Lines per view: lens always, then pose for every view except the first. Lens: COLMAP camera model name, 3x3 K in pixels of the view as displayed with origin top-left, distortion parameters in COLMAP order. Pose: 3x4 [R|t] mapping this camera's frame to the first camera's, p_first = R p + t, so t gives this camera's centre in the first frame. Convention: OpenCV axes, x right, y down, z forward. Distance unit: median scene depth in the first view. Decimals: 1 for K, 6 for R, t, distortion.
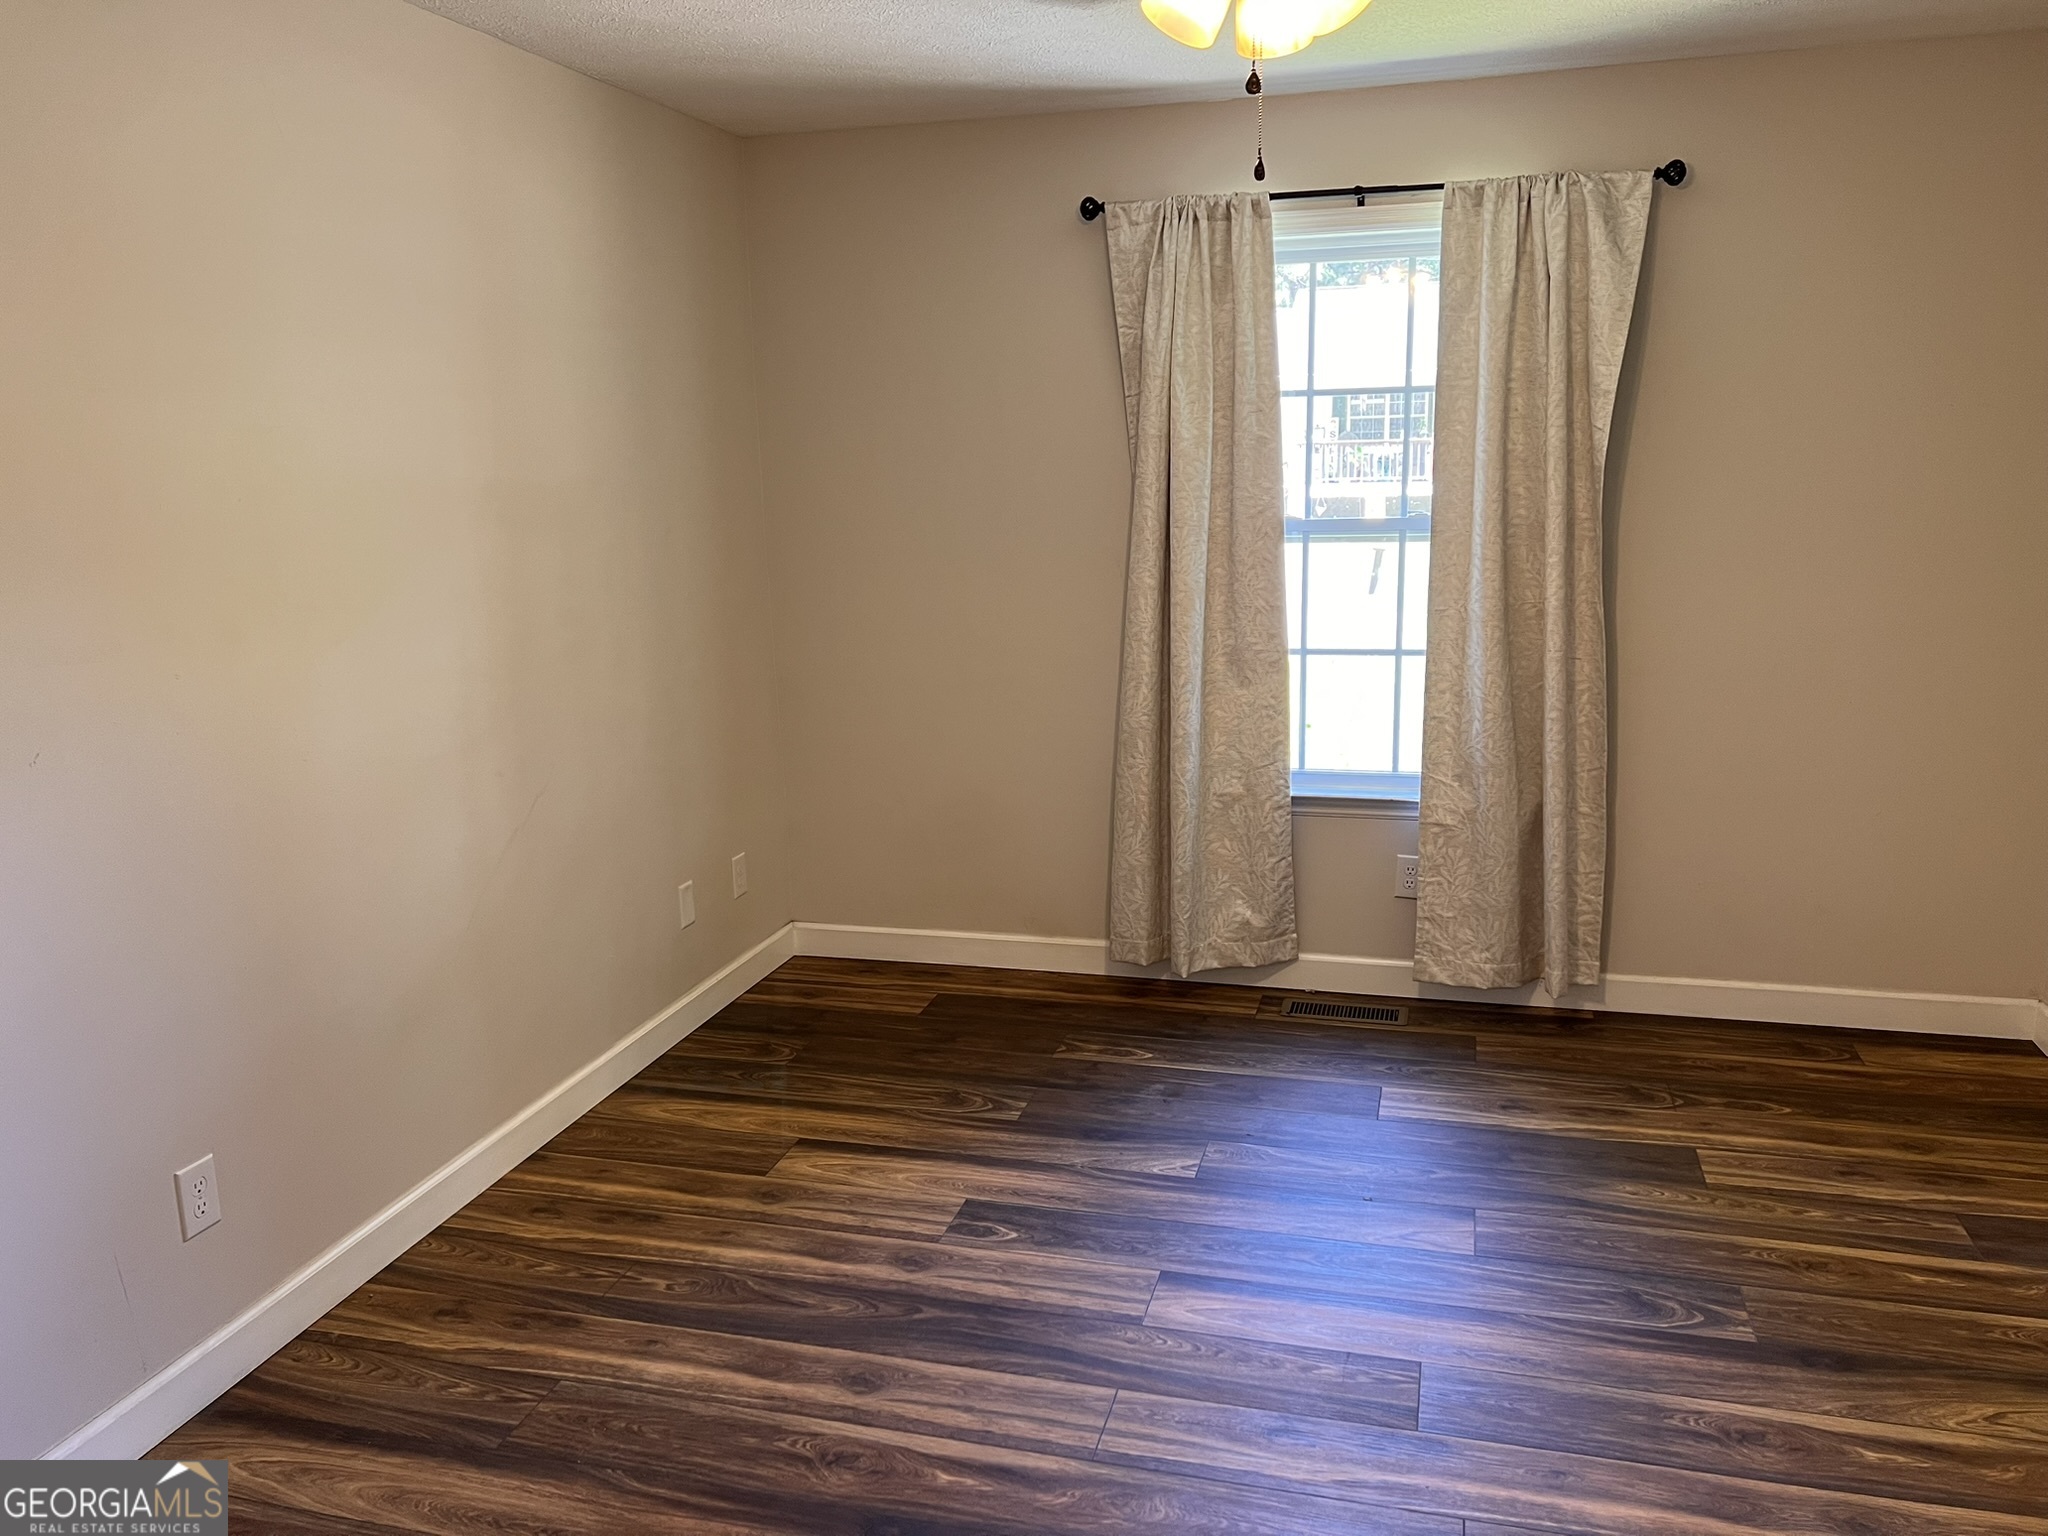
lens RADIAL K [[1564.2, 0, 1012.0], [0, 1564.2, 769.9], [0, 0, 1]] dist [0.082473, -0.079972]
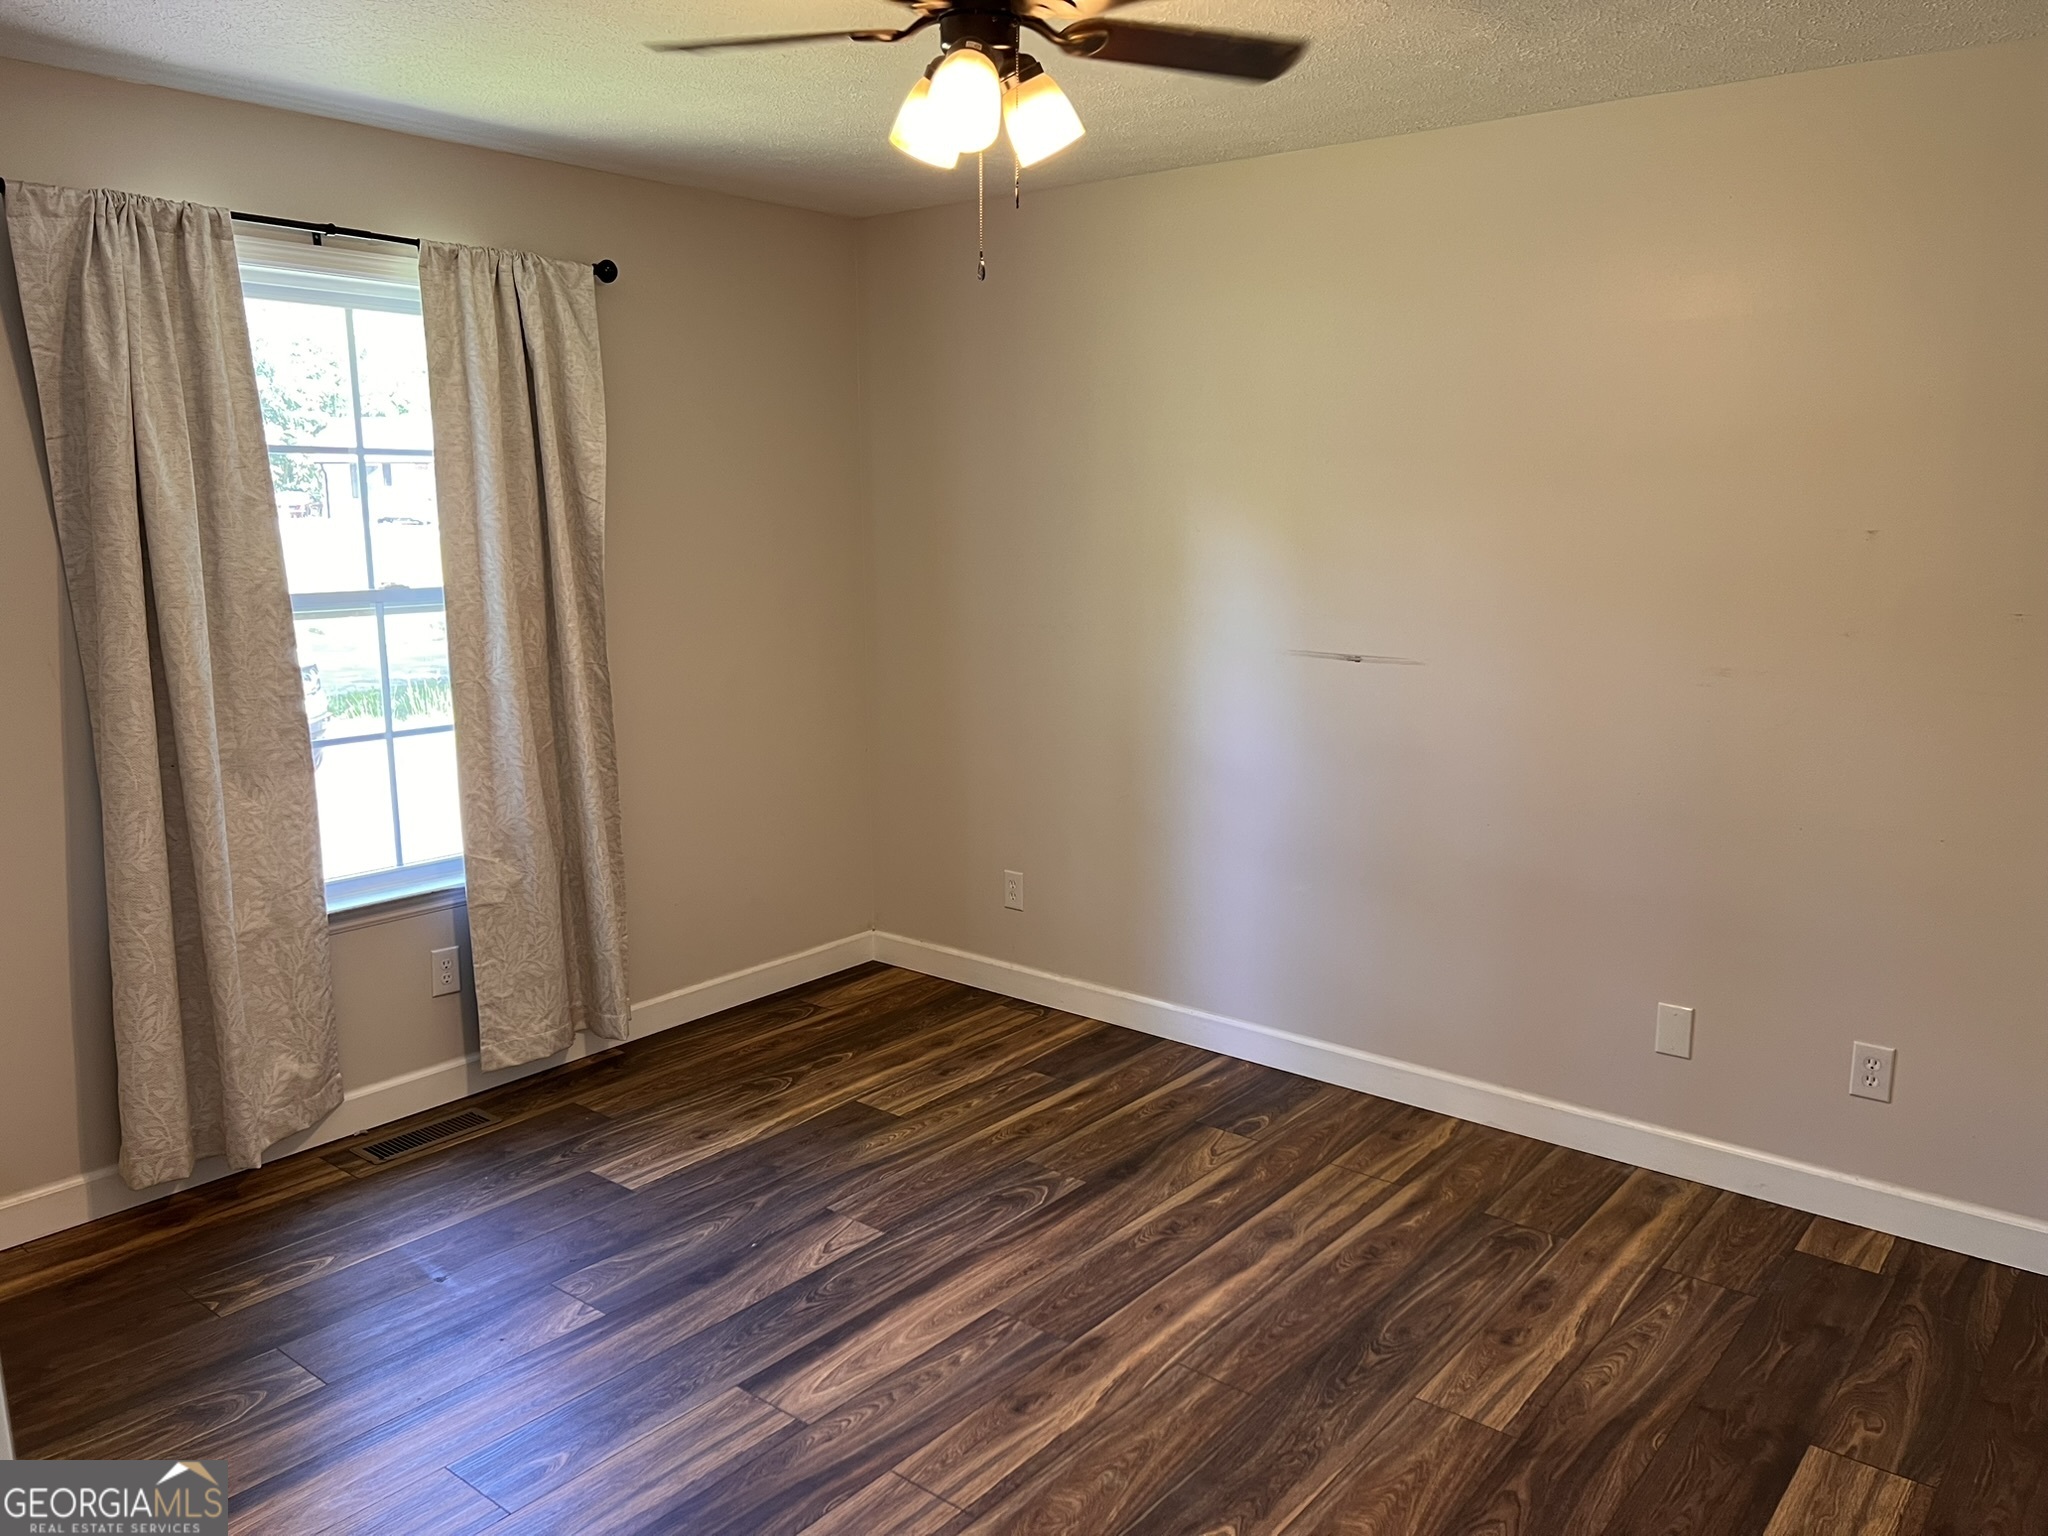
lens RADIAL K [[1607.7, 0, 1033.4], [0, 1607.7, 758.0], [0, 0, 1]] dist [0.089453, -0.080110]
pose [[0.386749, -0.131984, 0.912691, -0.496712], [0.179438, 0.981559, 0.065907, -0.059215], [-0.904559, 0.138282, 0.403300, 0.295836]]
